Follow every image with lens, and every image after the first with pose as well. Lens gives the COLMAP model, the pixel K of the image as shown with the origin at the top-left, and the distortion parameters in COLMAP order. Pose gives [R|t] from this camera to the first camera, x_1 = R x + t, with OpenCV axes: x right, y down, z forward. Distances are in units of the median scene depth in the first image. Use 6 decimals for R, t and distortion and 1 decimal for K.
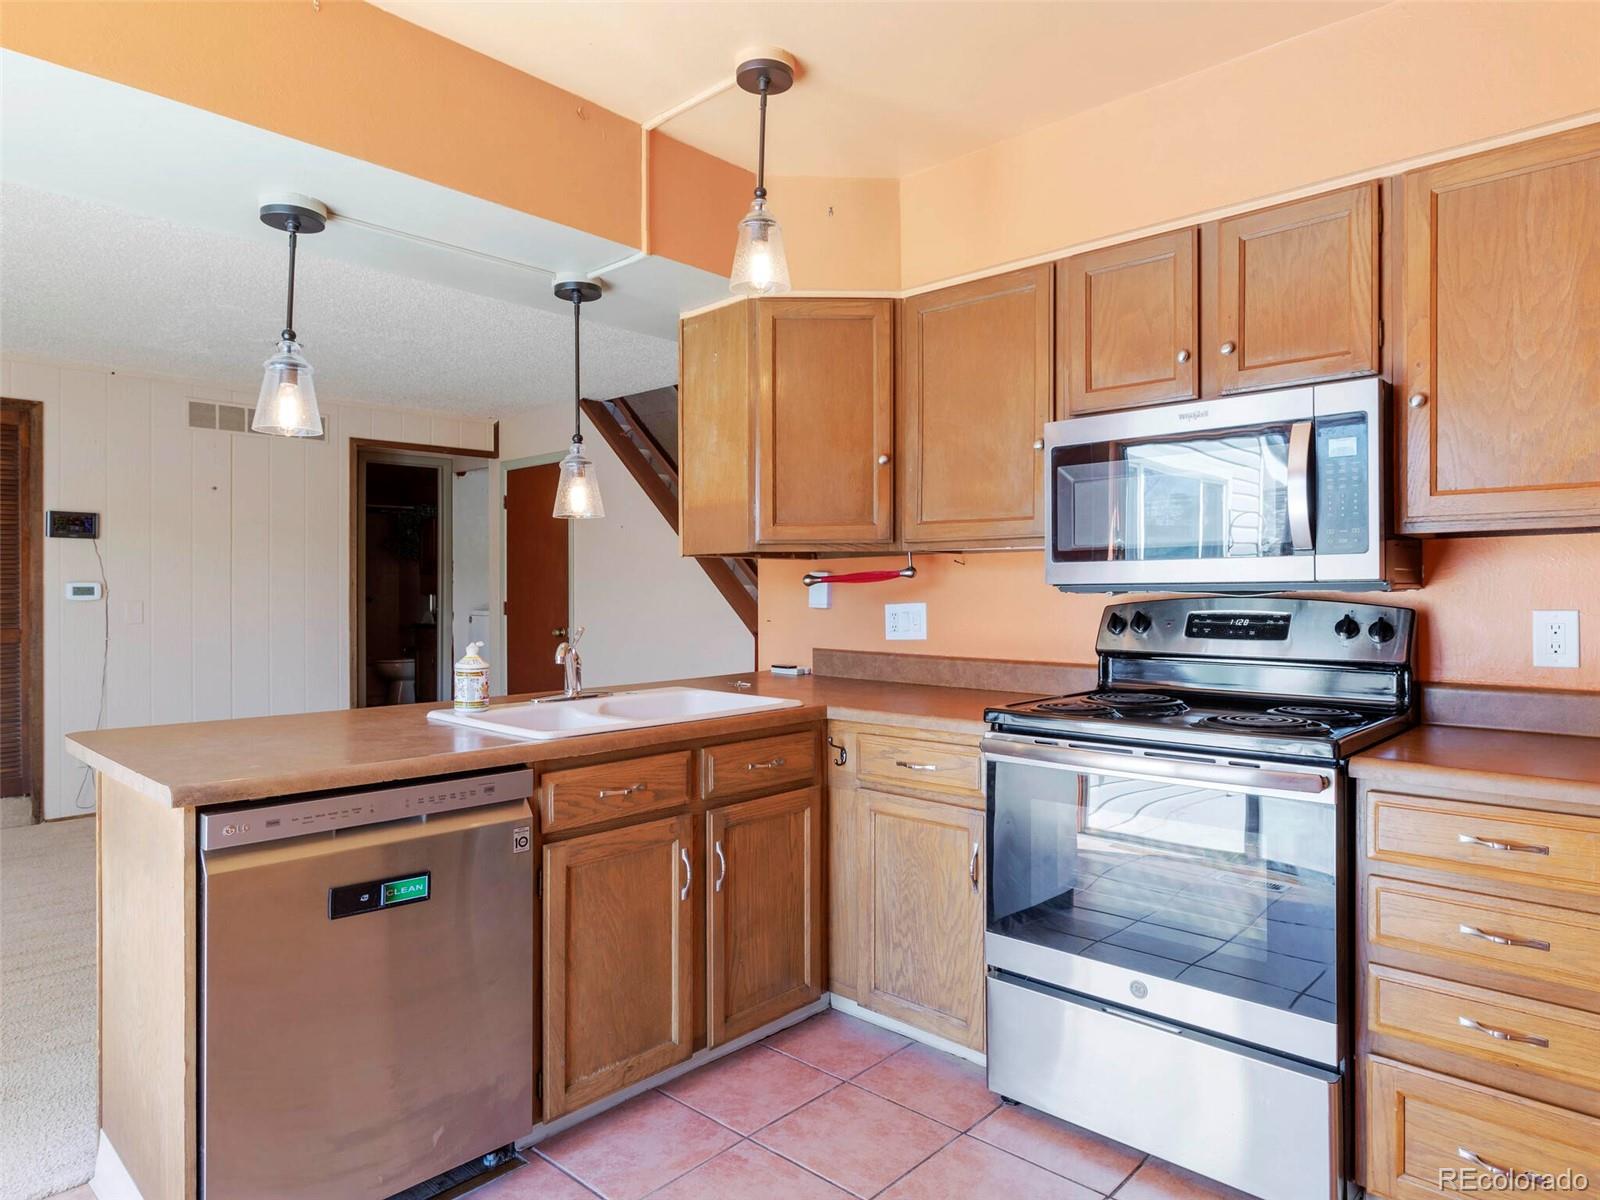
lens RADIAL K [[988.8, 0, 800.0], [0, 988.8, 600.0], [0, 0, 1]] dist [-0.001317, -0.000276]
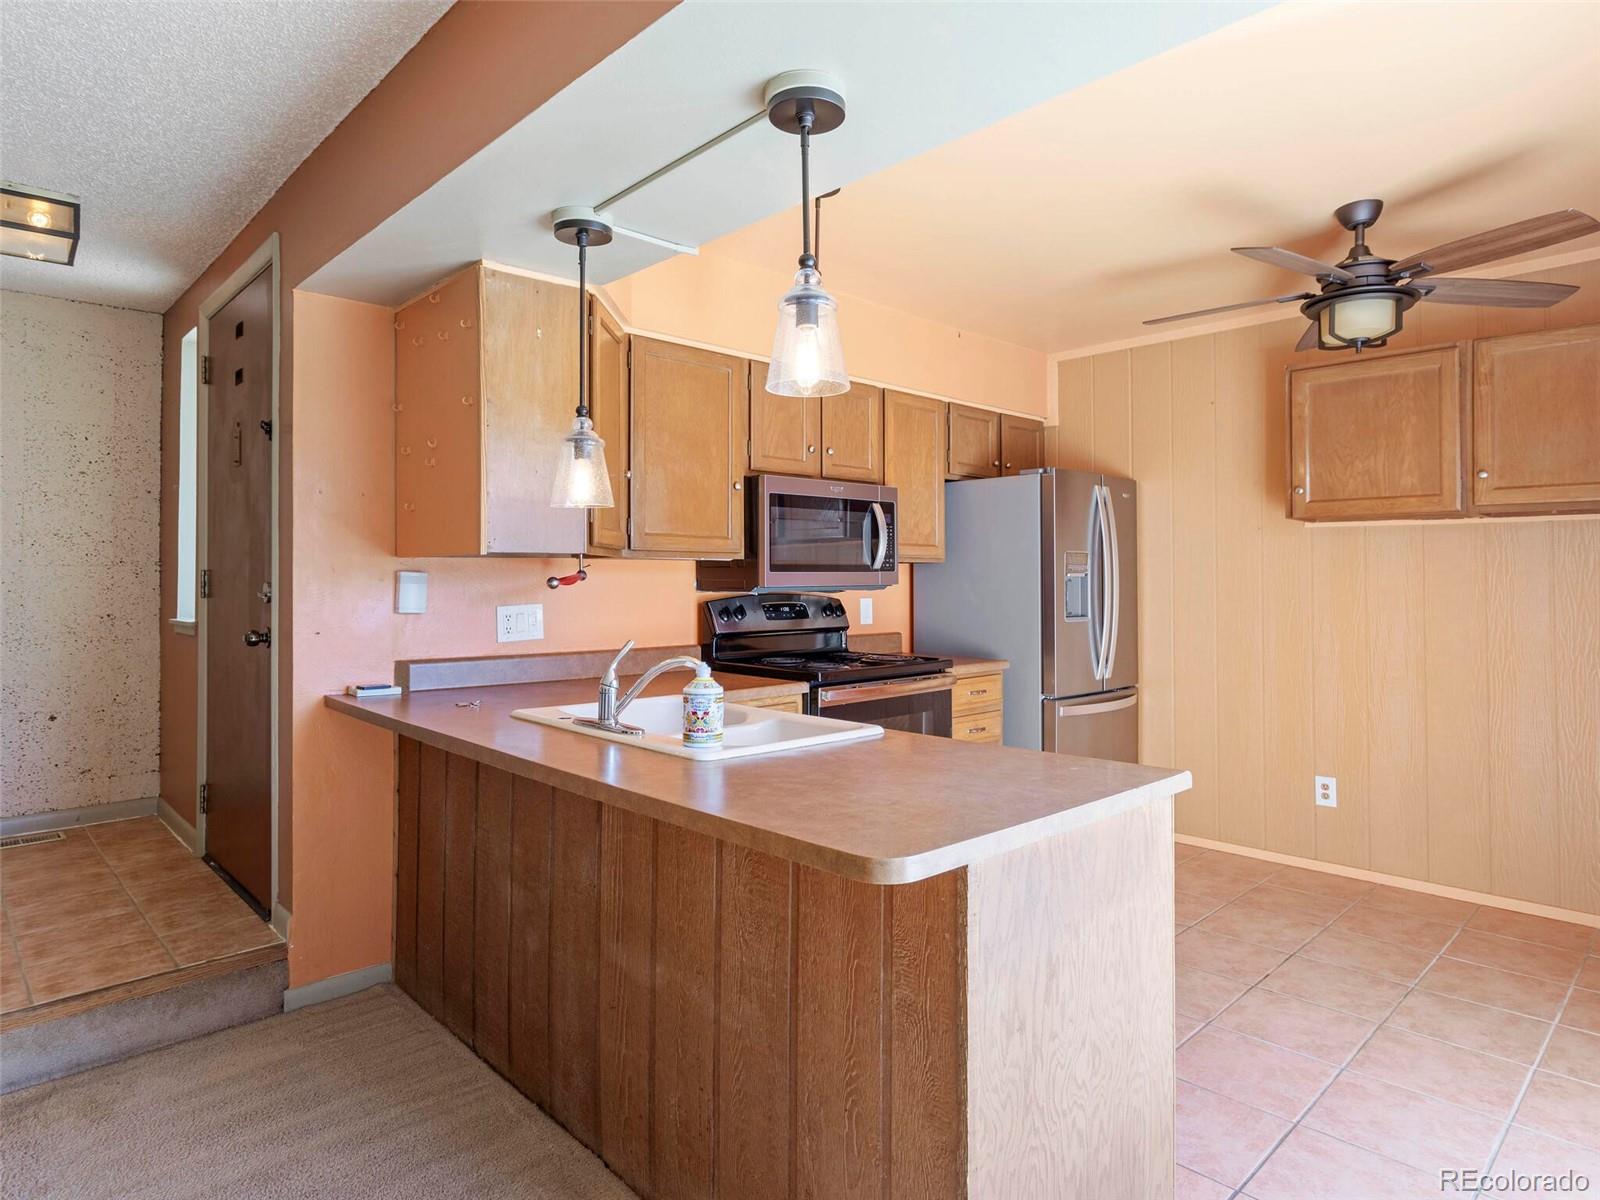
lens RADIAL K [[915.6, 0, 803.1], [0, 915.6, 573.2], [0, 0, 1]] dist [-0.003672, -0.000679]
pose [[0.056672, 0.007980, 0.998361, -0.891872], [0.006356, 0.999945, -0.008354, -0.020982], [-0.998373, 0.006819, 0.056618, 0.719791]]
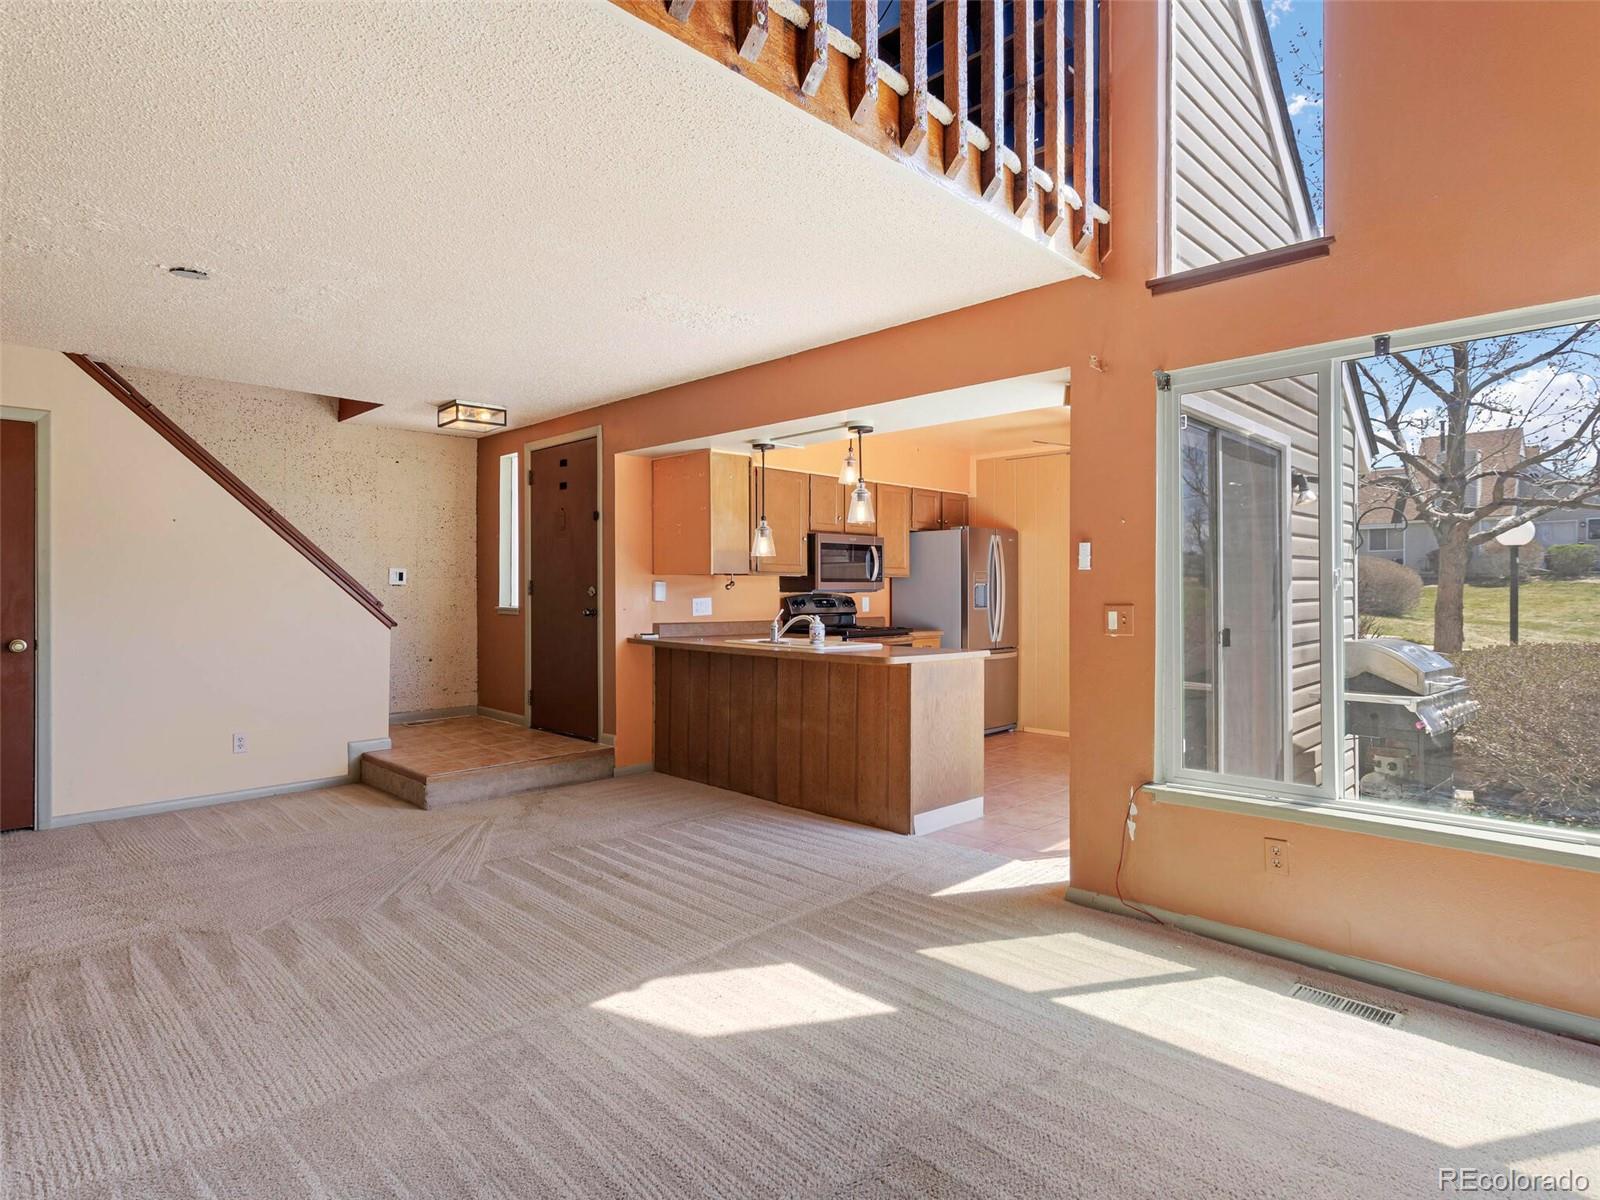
lens RADIAL K [[868.9, 0, 800.0], [0, 868.9, 600.0], [0, 0, 1]] dist [0.003722, 0.000810]
pose [[0.035536, -0.010657, 0.999312, -1.878370], [0.004147, 0.999936, 0.010516, -0.011585], [-0.999360, 0.003771, 0.035578, 0.798457]]
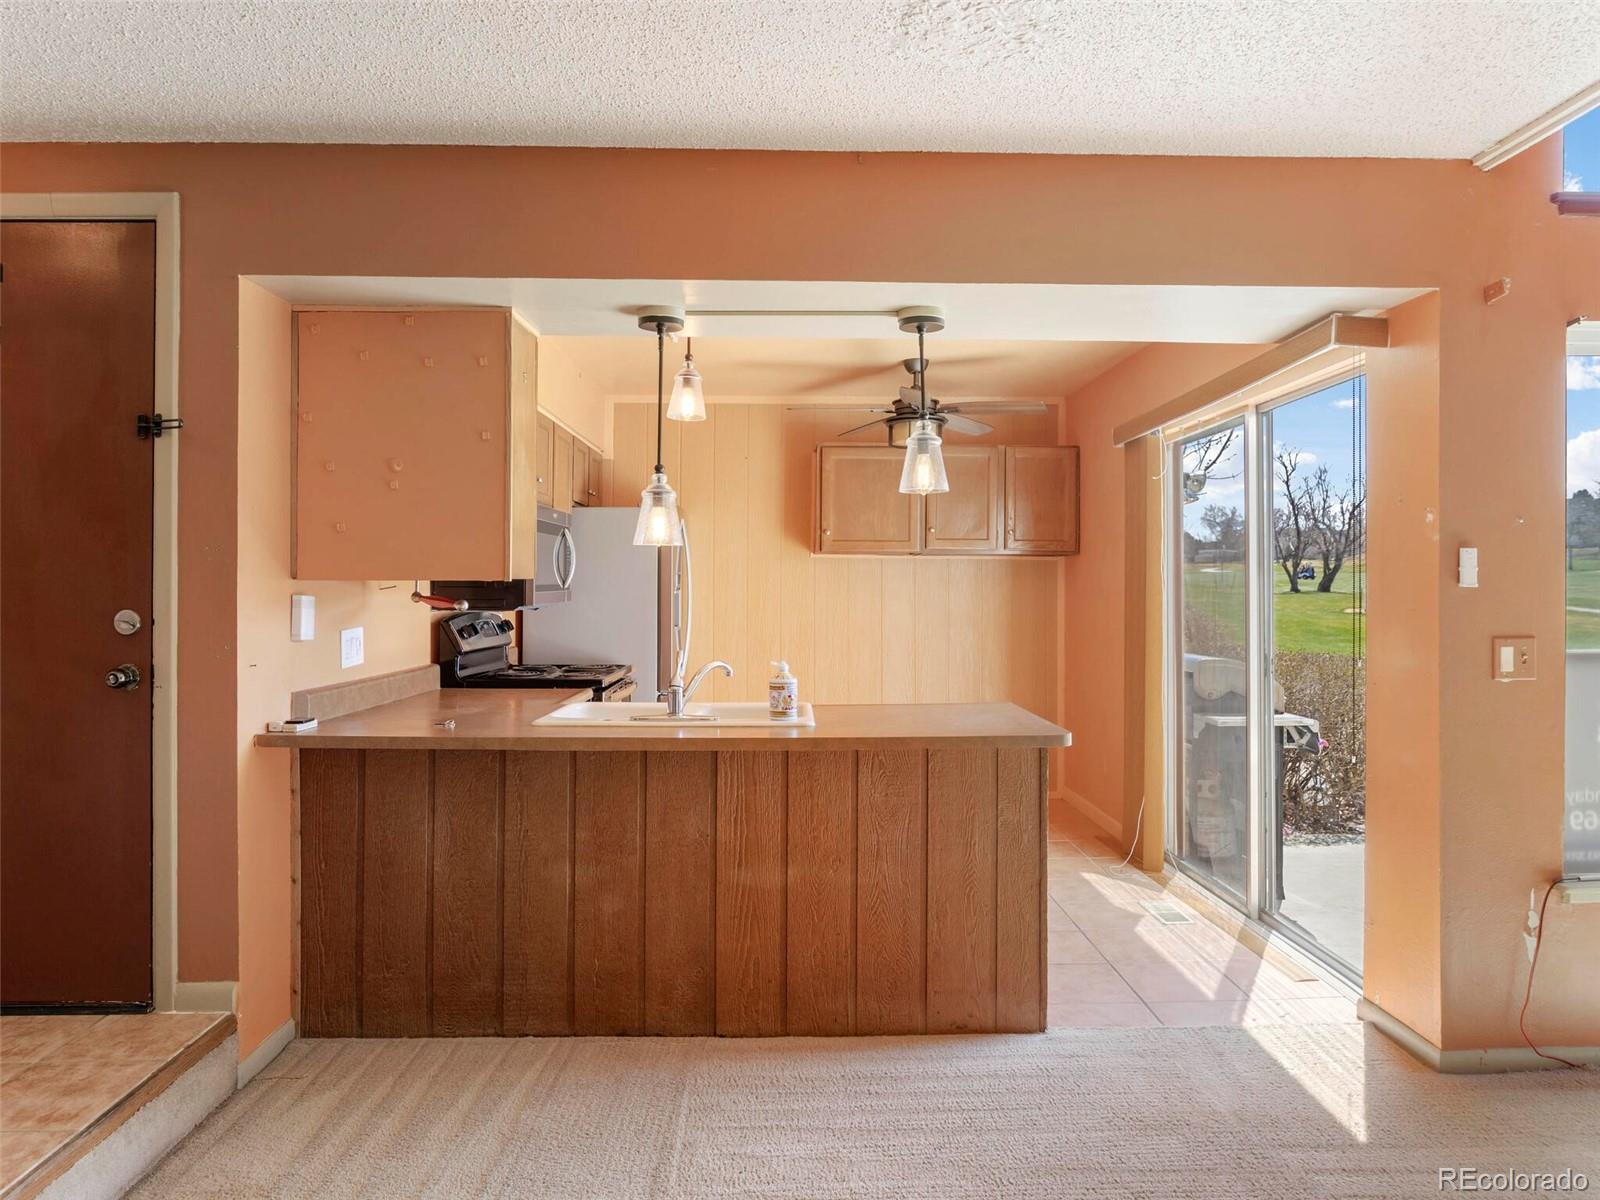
lens RADIAL K [[1045.4, 0, 800.0], [0, 1045.4, 600.0], [0, 0, 1]] dist [-0.002188, -0.000650]
pose [[-0.696822, -0.009907, 0.717176, -1.015333], [0.004110, 0.999833, 0.017806, -0.044380], [-0.717233, 0.015355, -0.696665, 1.528618]]
